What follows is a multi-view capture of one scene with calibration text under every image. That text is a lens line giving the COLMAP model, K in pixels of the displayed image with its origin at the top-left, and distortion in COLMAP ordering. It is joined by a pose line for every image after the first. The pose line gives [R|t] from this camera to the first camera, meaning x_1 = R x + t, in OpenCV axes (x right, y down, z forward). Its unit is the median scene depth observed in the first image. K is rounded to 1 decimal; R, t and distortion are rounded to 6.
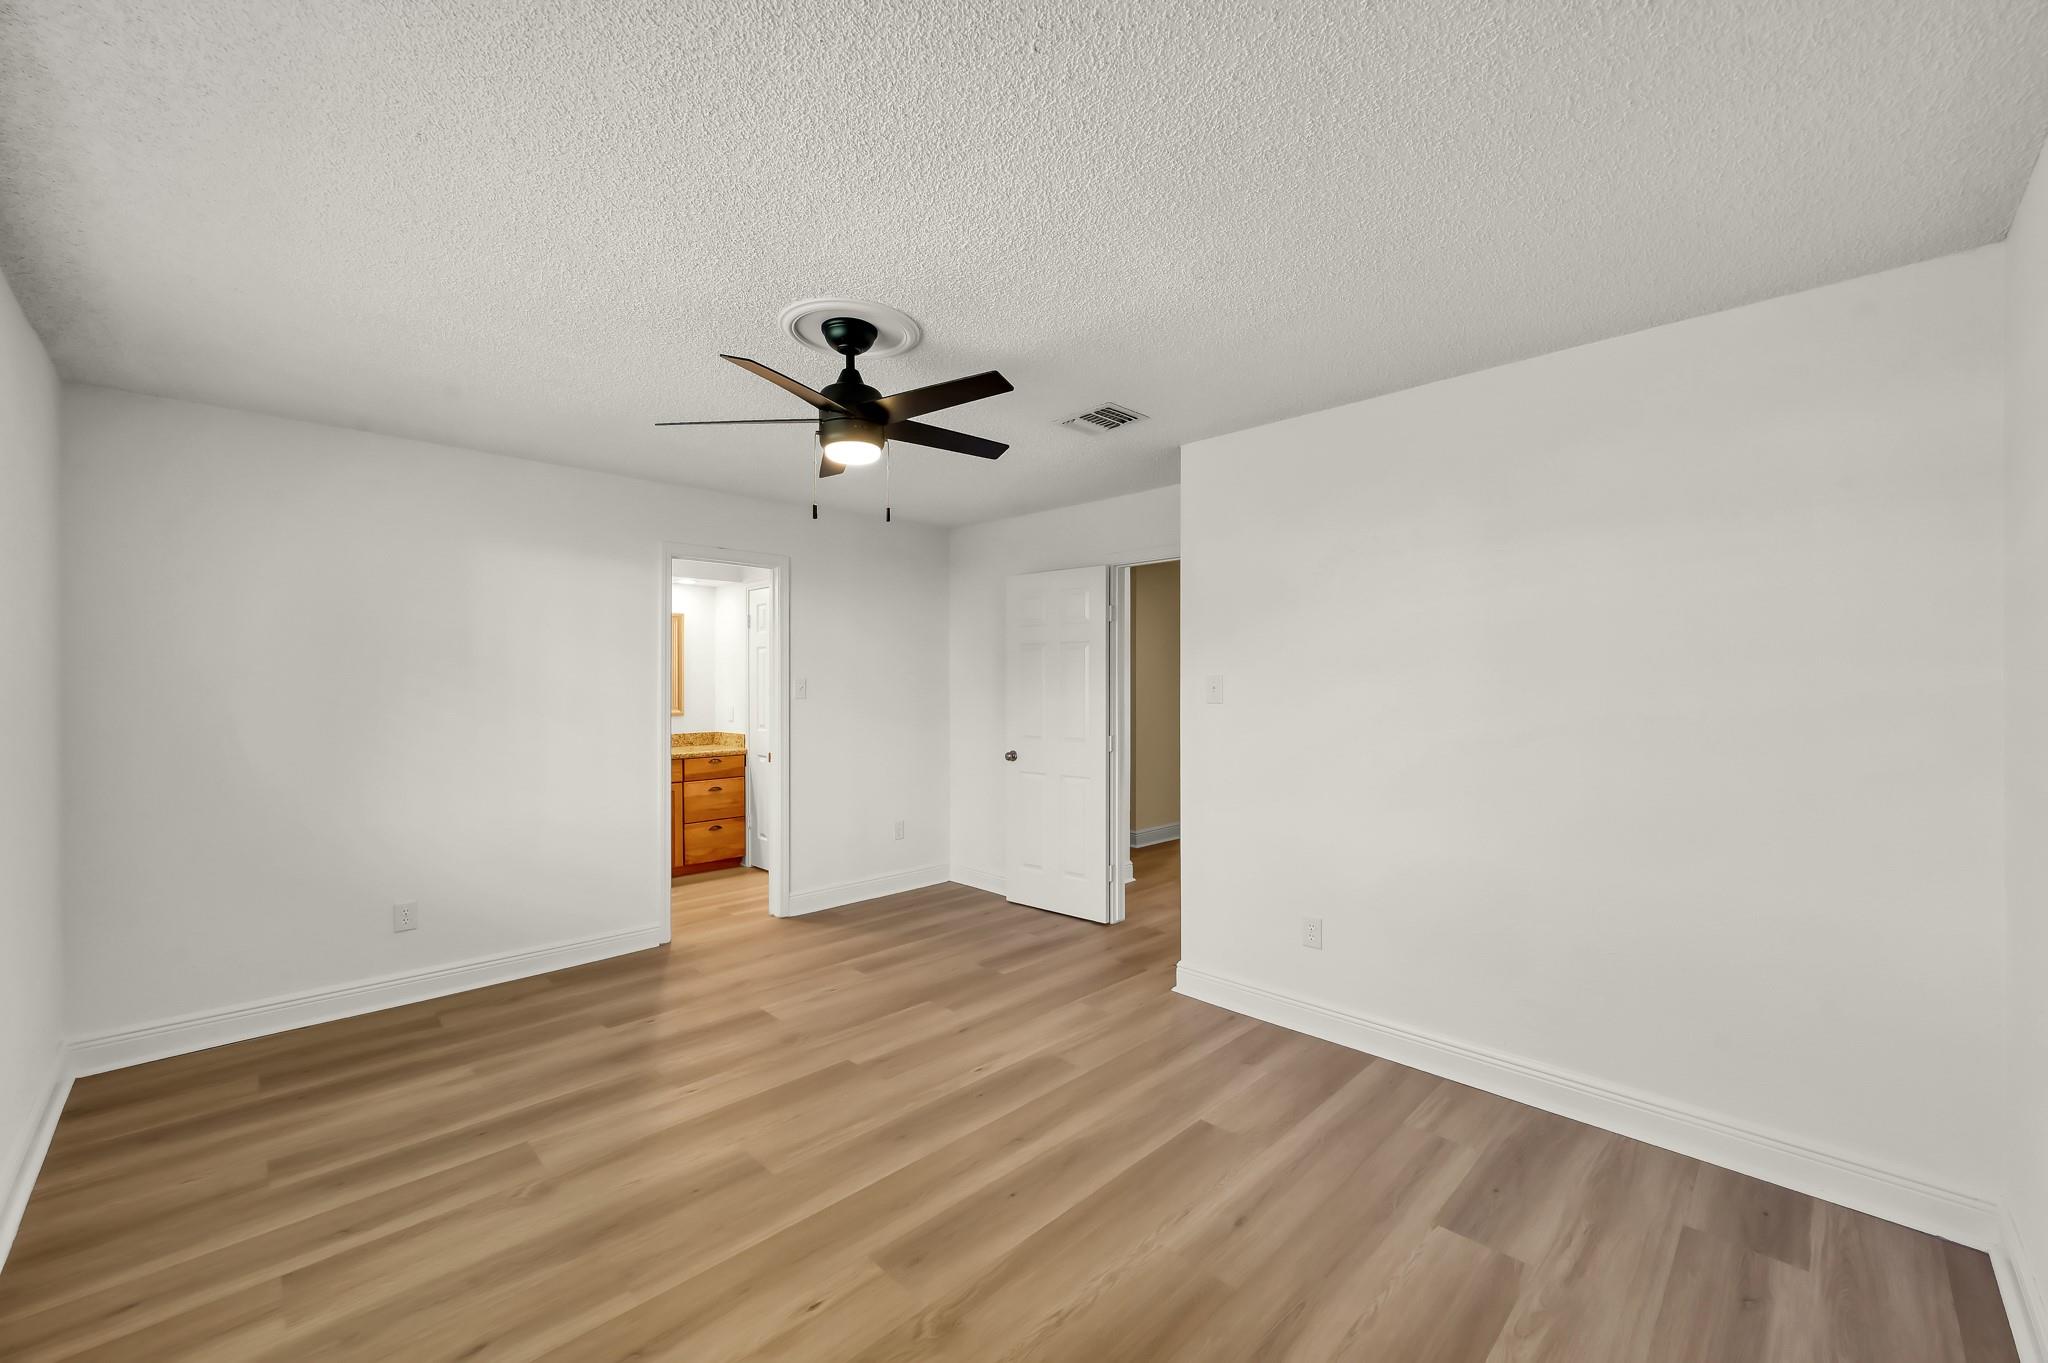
lens RADIAL K [[804.4, 0, 1024.0], [0, 804.4, 681.5], [0, 0, 1]] dist [-0.000177, 0.000008]
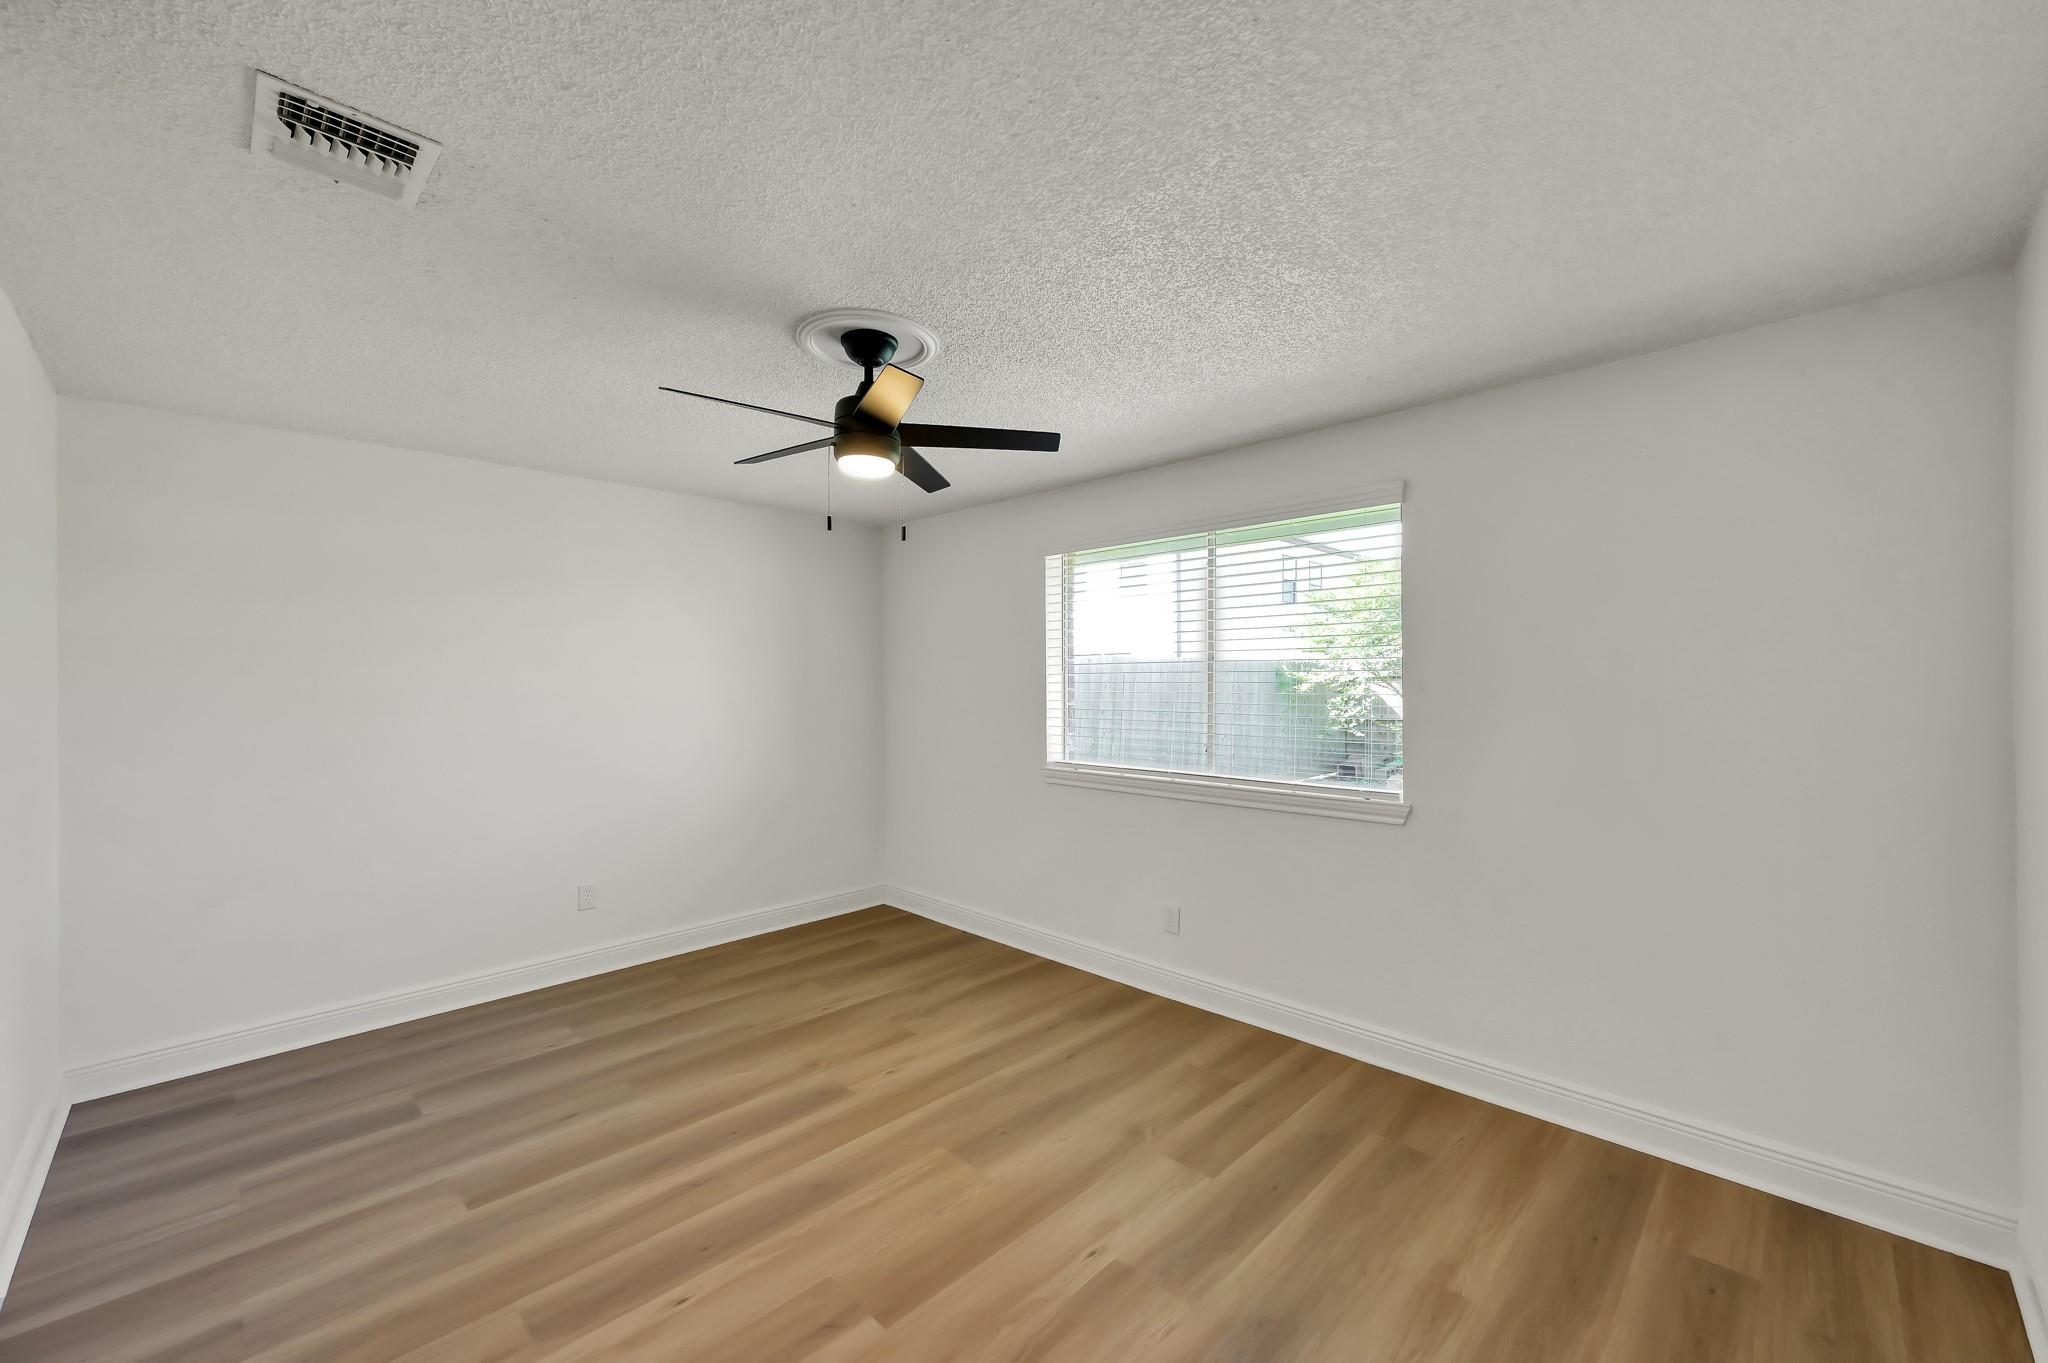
lens RADIAL K [[804.4, 0, 1024.0], [0, 804.4, 681.5], [0, 0, 1]] dist [-0.000177, 0.000008]
pose [[-0.999947, 0.009240, -0.004560, -0.400543], [0.009317, 0.999807, -0.017285, -0.000787], [0.004400, -0.017327, -0.999840, 1.988835]]
